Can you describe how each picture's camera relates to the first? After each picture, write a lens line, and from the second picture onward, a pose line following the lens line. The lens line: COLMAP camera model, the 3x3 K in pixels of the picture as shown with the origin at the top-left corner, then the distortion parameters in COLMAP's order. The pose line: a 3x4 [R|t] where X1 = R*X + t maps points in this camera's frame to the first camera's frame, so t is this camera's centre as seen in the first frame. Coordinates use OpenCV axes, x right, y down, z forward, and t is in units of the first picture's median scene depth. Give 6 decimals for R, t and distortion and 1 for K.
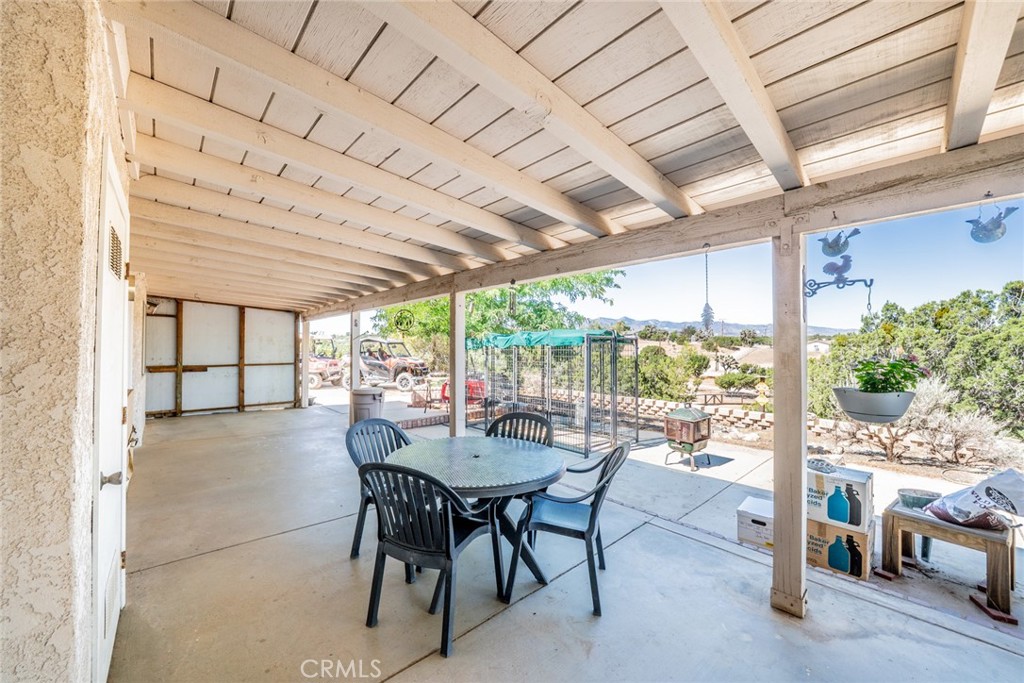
lens RADIAL K [[380.7, 0, 510.2], [0, 380.7, 342.8], [0, 0, 1]] dist [-0.014087, -0.000314]
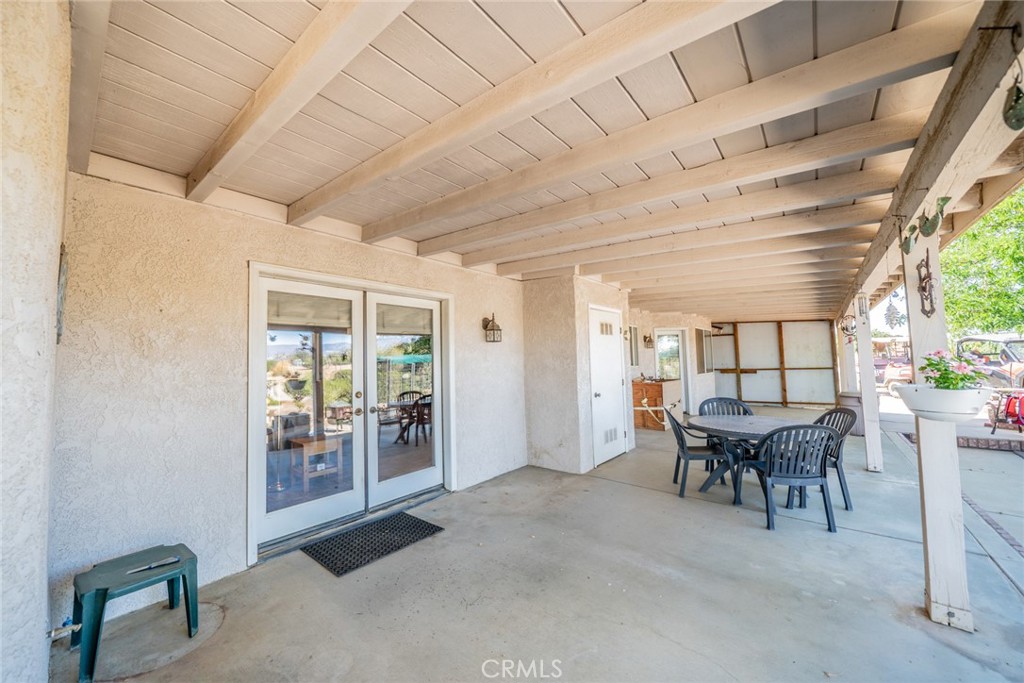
lens RADIAL K [[380.7, 0, 512.1], [0, 380.7, 341.2], [0, 0, 1]] dist [-0.014087, -0.000314]
pose [[0.145772, -0.061630, -0.987397, 0.387676], [0.042819, 0.997516, -0.055940, -0.000073], [0.988391, -0.034125, 0.148049, -0.052361]]
